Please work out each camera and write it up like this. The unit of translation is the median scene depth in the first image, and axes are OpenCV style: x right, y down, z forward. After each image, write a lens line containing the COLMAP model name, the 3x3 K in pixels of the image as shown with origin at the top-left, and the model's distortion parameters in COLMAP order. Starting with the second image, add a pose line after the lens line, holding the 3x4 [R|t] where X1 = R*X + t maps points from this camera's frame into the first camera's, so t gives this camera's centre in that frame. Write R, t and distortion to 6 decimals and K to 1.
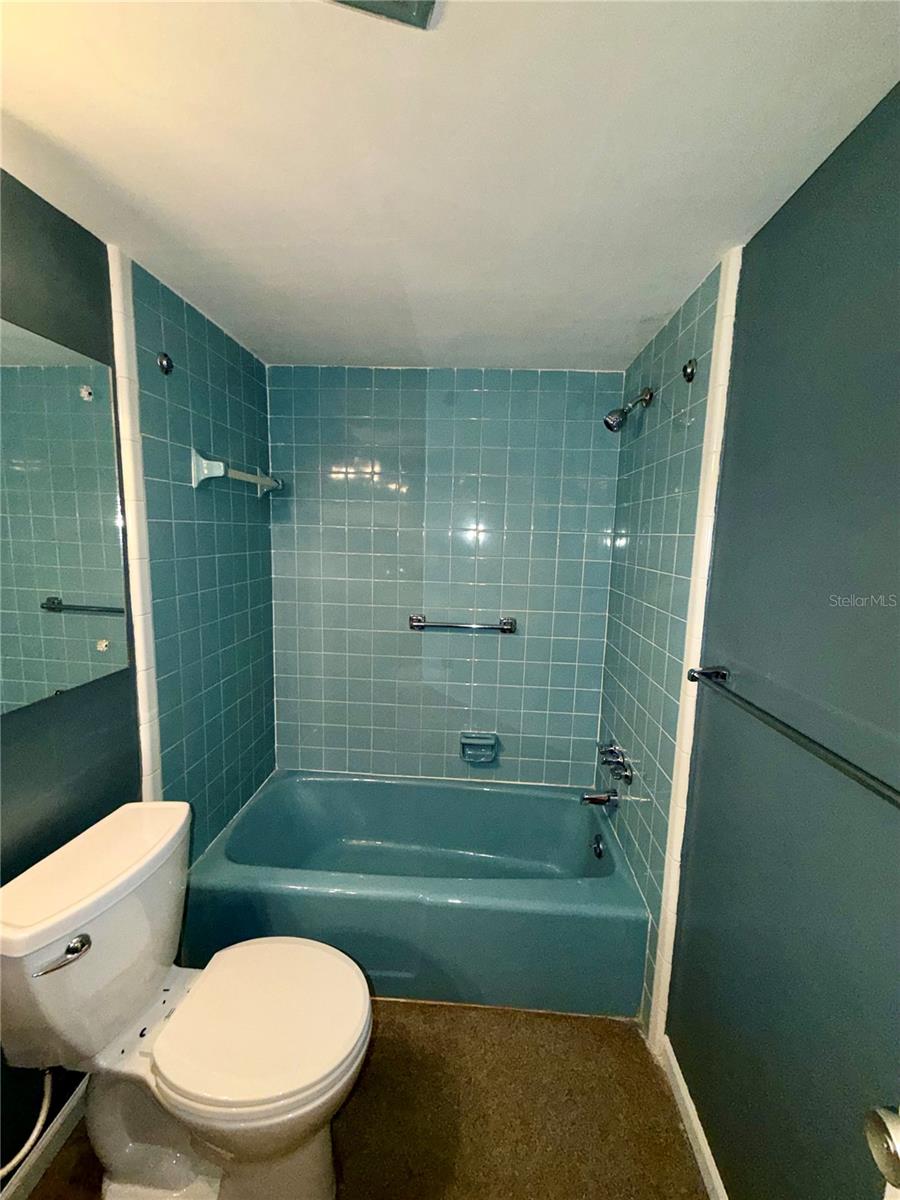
lens RADIAL K [[477.5, 0, 448.6], [0, 477.5, 597.2], [0, 0, 1]] dist [0.000418, -0.000031]
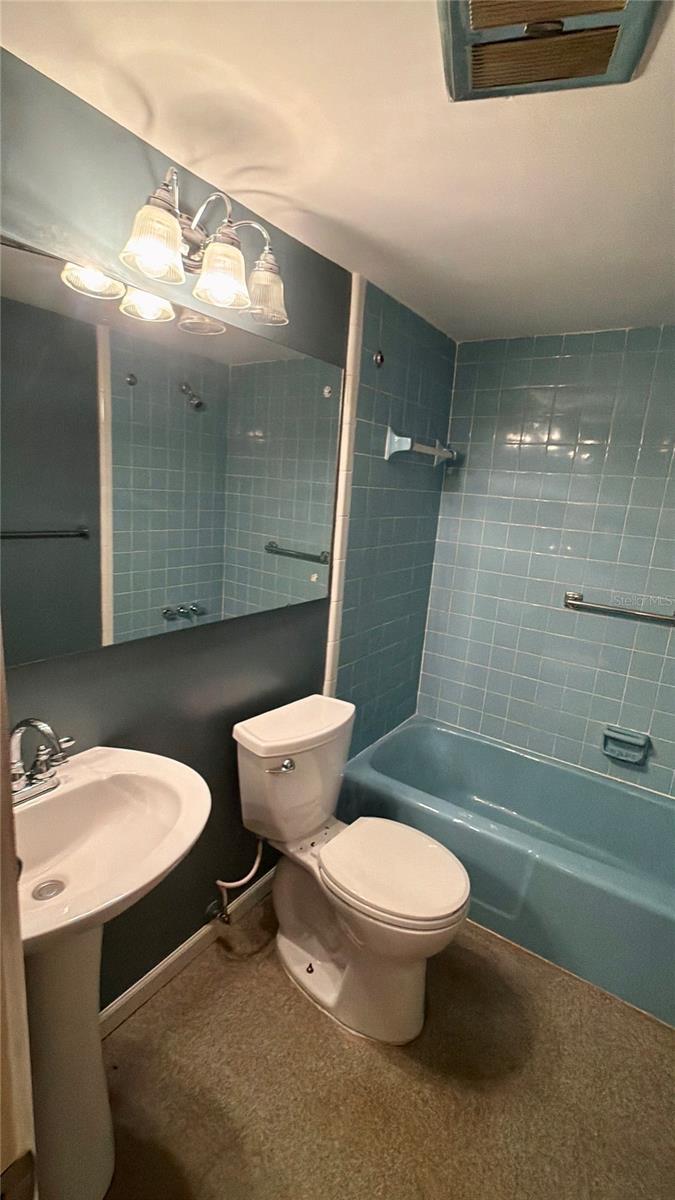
lens RADIAL K [[522.9, 0, 337.5], [0, 522.9, 600.0], [0, 0, 1]] dist [-0.000624, -0.000161]
pose [[0.858201, 0.143339, -0.492894, 0.056733], [-0.116458, 0.989552, 0.085000, 0.020433], [0.499928, -0.015546, 0.865927, -0.187665]]
